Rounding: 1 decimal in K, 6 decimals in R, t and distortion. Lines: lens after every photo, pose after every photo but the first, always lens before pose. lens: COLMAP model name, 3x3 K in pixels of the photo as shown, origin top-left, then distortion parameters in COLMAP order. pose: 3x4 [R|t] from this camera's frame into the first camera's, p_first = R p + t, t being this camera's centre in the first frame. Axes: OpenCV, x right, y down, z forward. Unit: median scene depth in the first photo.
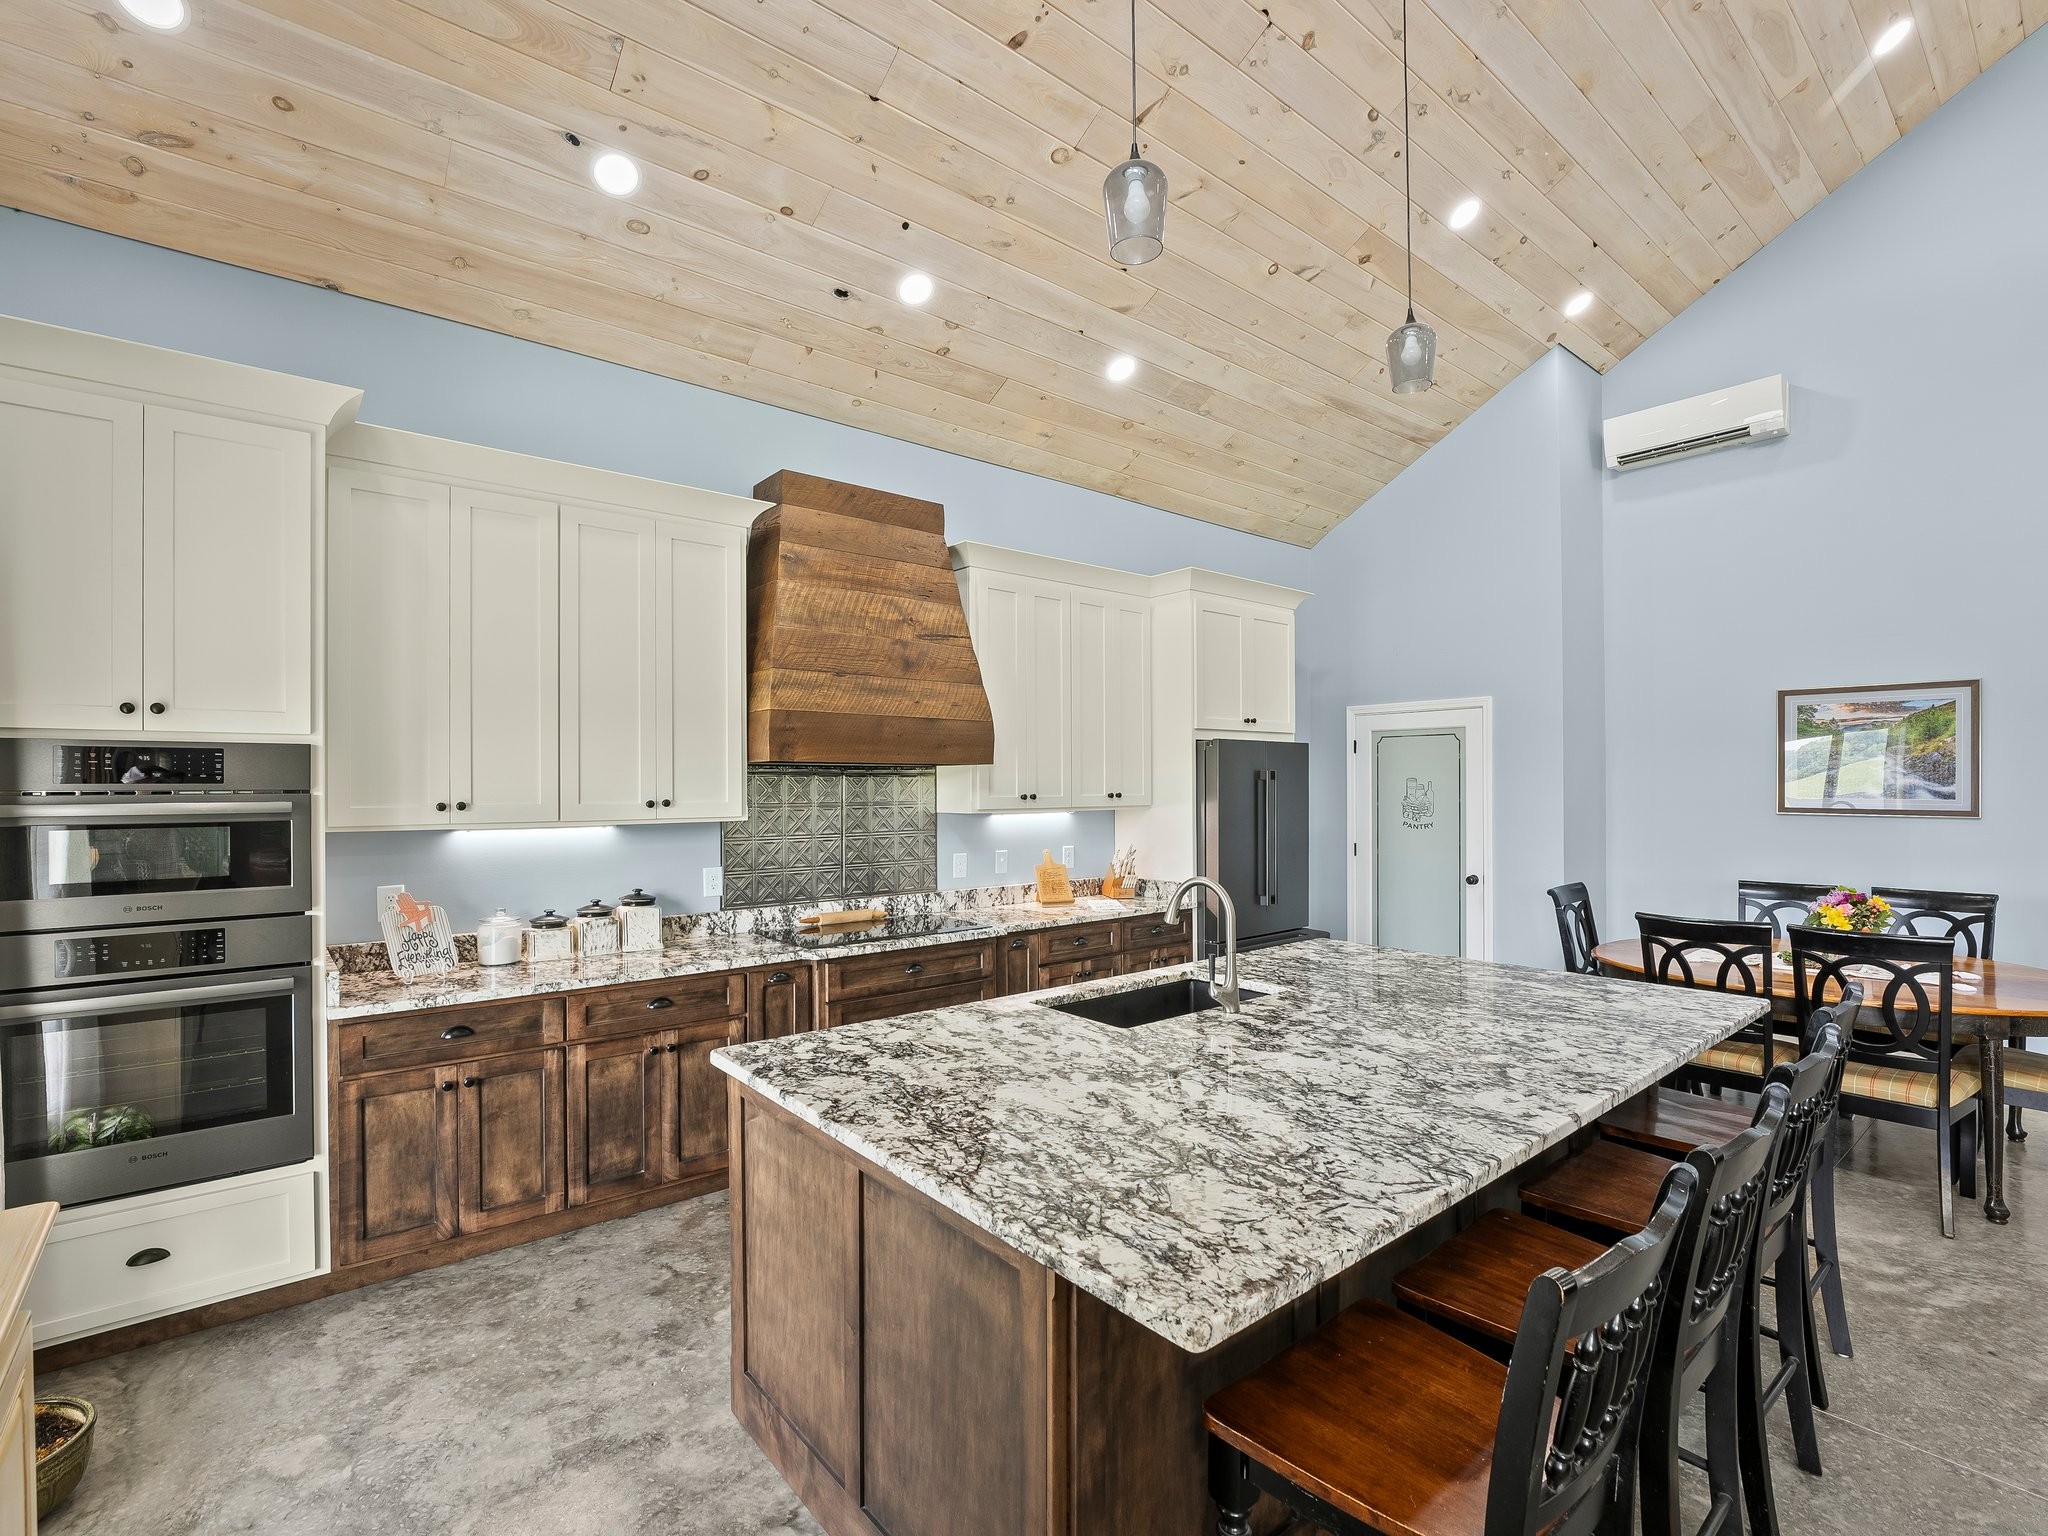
lens RADIAL K [[938.1, 0, 1024.2], [0, 938.1, 782.4], [0, 0, 1]] dist [-0.022508, 0.002843]
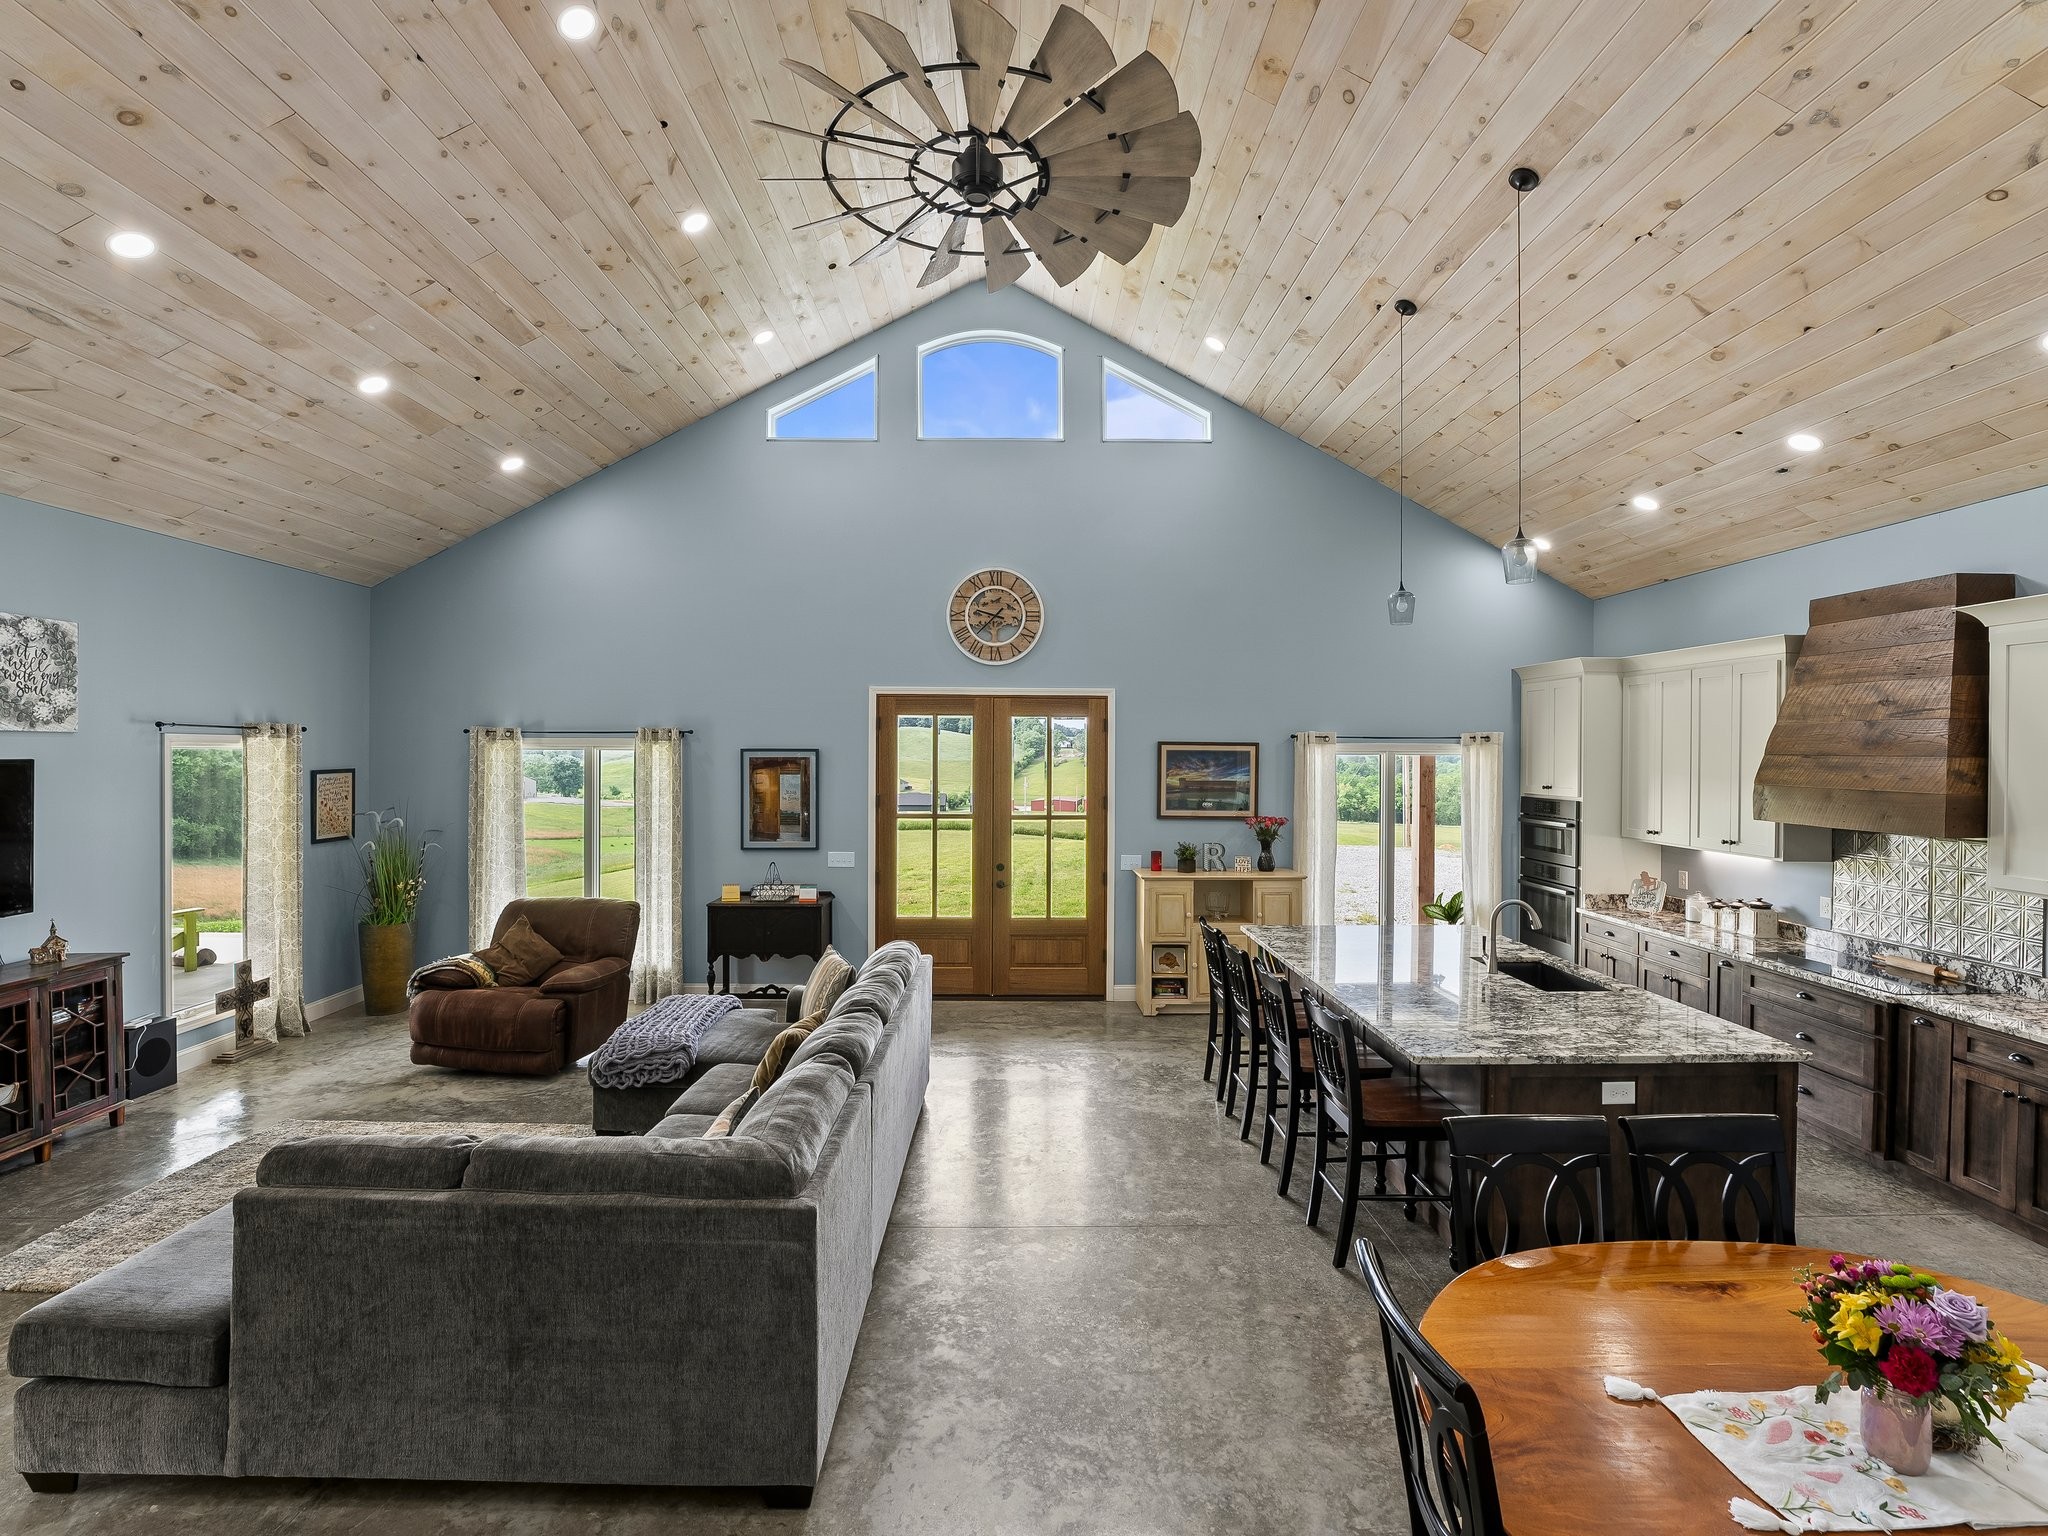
lens RADIAL K [[938.1, 0, 1030.2], [0, 938.1, 754.0], [0, 0, 1]] dist [-0.022508, 0.002843]
pose [[-0.613847, 0.002526, -0.789421, 1.451295], [-0.002974, 0.999980, 0.005512, -0.121597], [0.789419, 0.005731, -0.613827, 0.933022]]
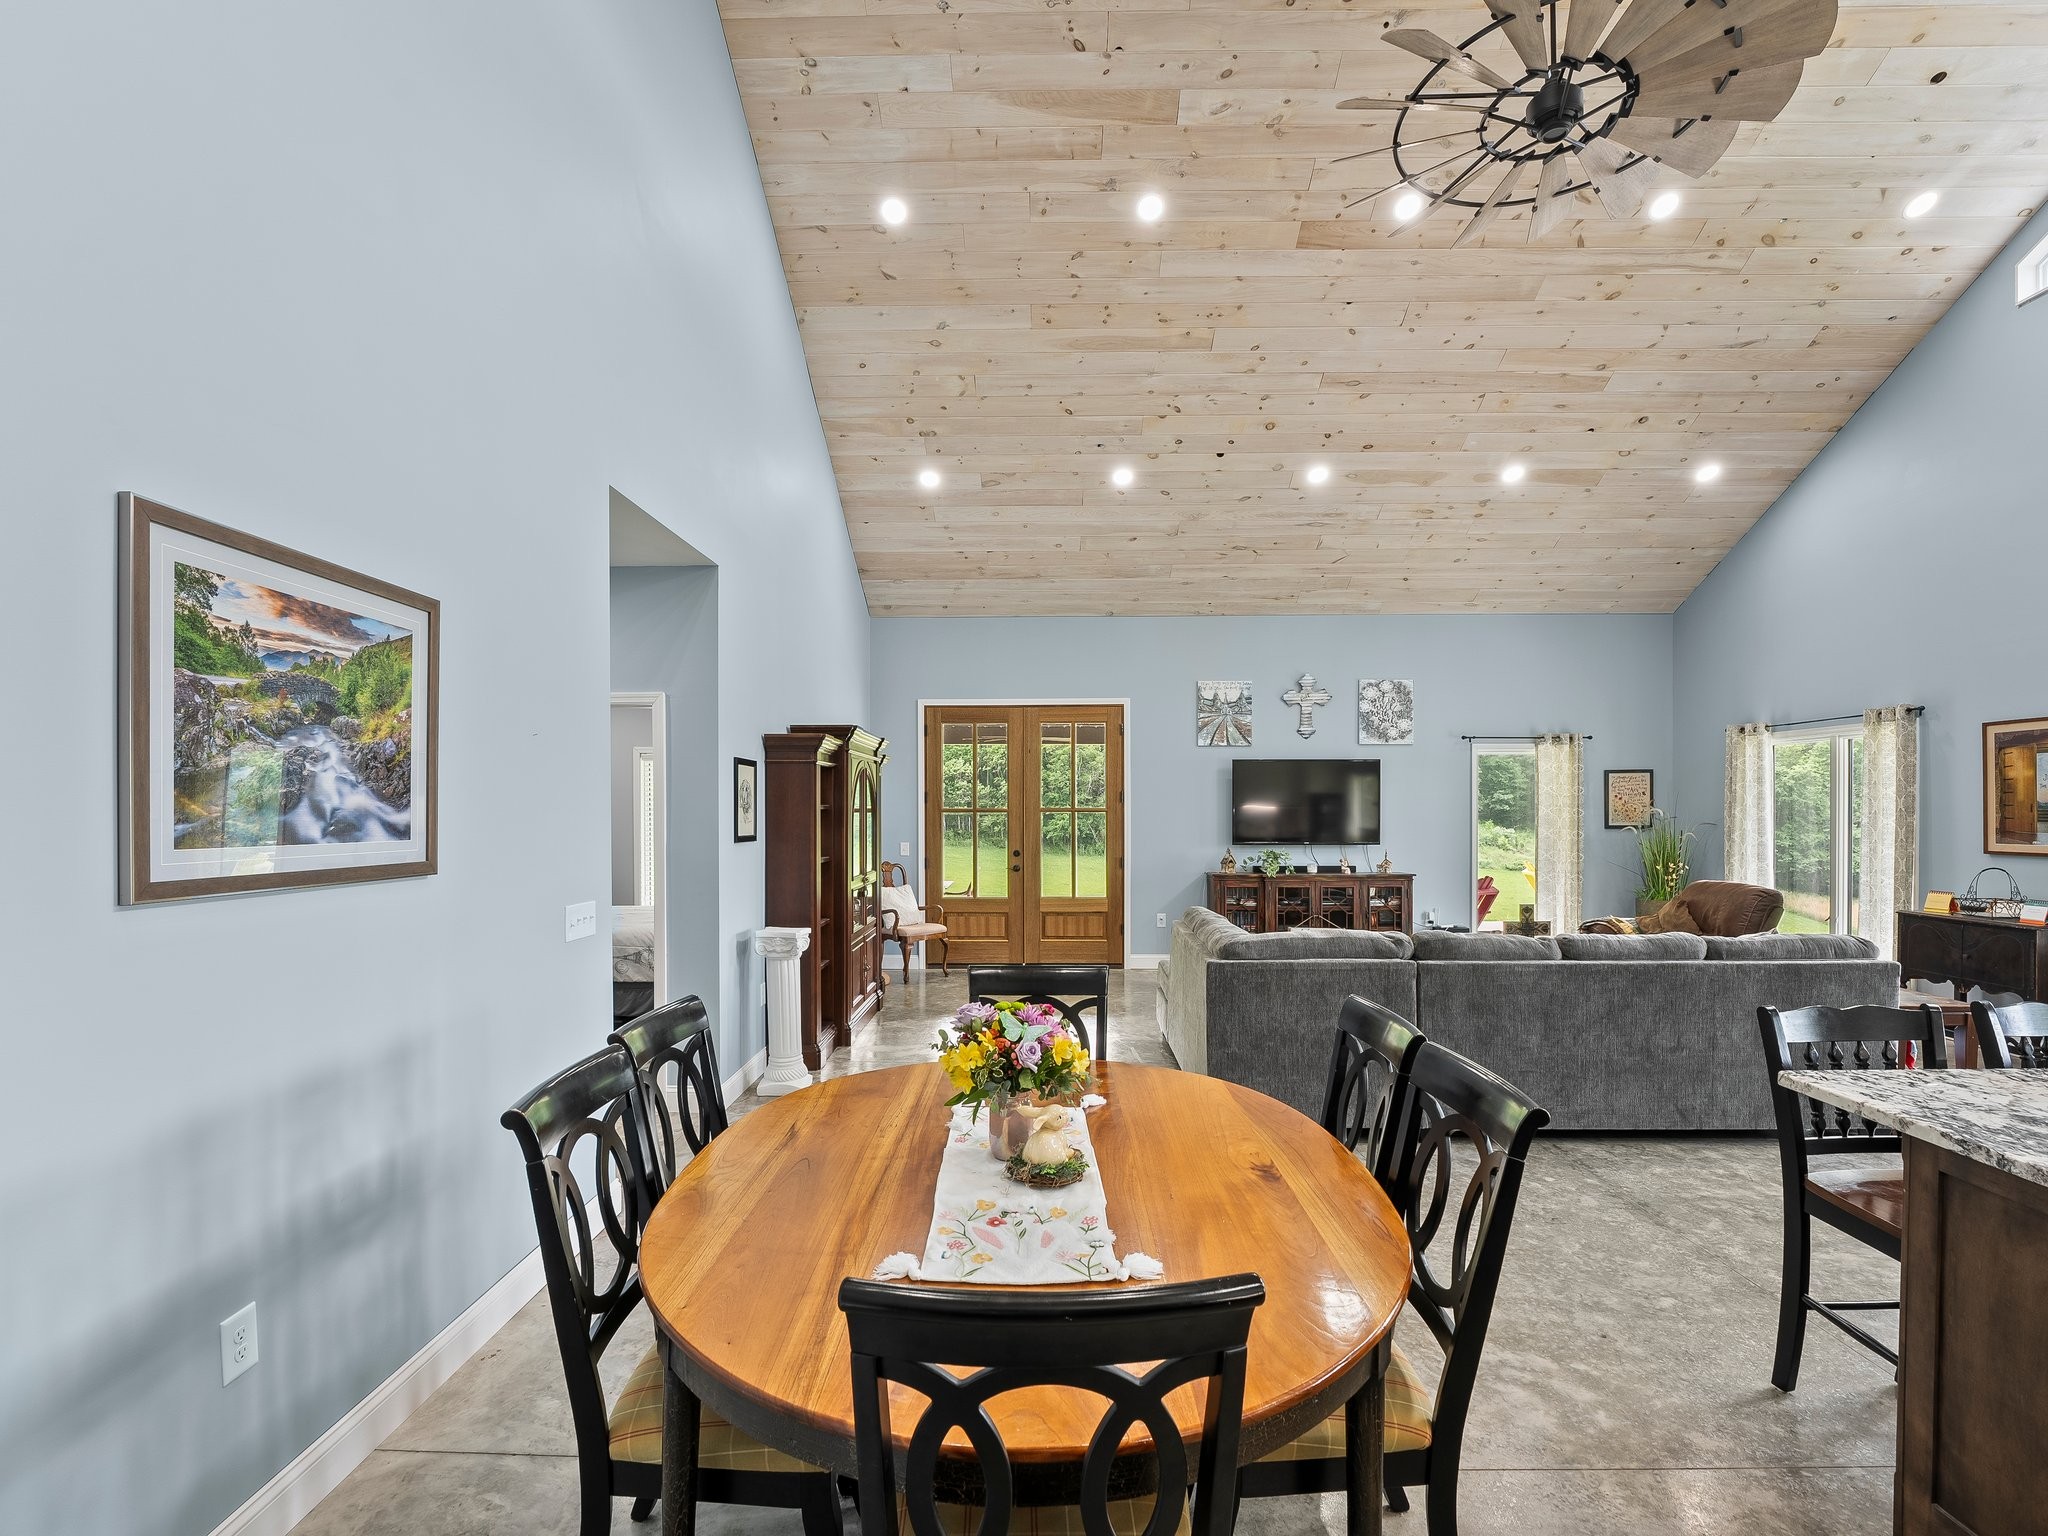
lens RADIAL K [[952.0, 0, 1022.9], [0, 952.0, 816.7], [0, 0, 1]] dist [-0.021264, 0.002818]
pose [[-0.763536, -0.000293, 0.645766, 0.533768], [0.005877, 0.999955, 0.007402, 0.005430], [-0.645739, 0.009446, -0.763500, 1.392455]]
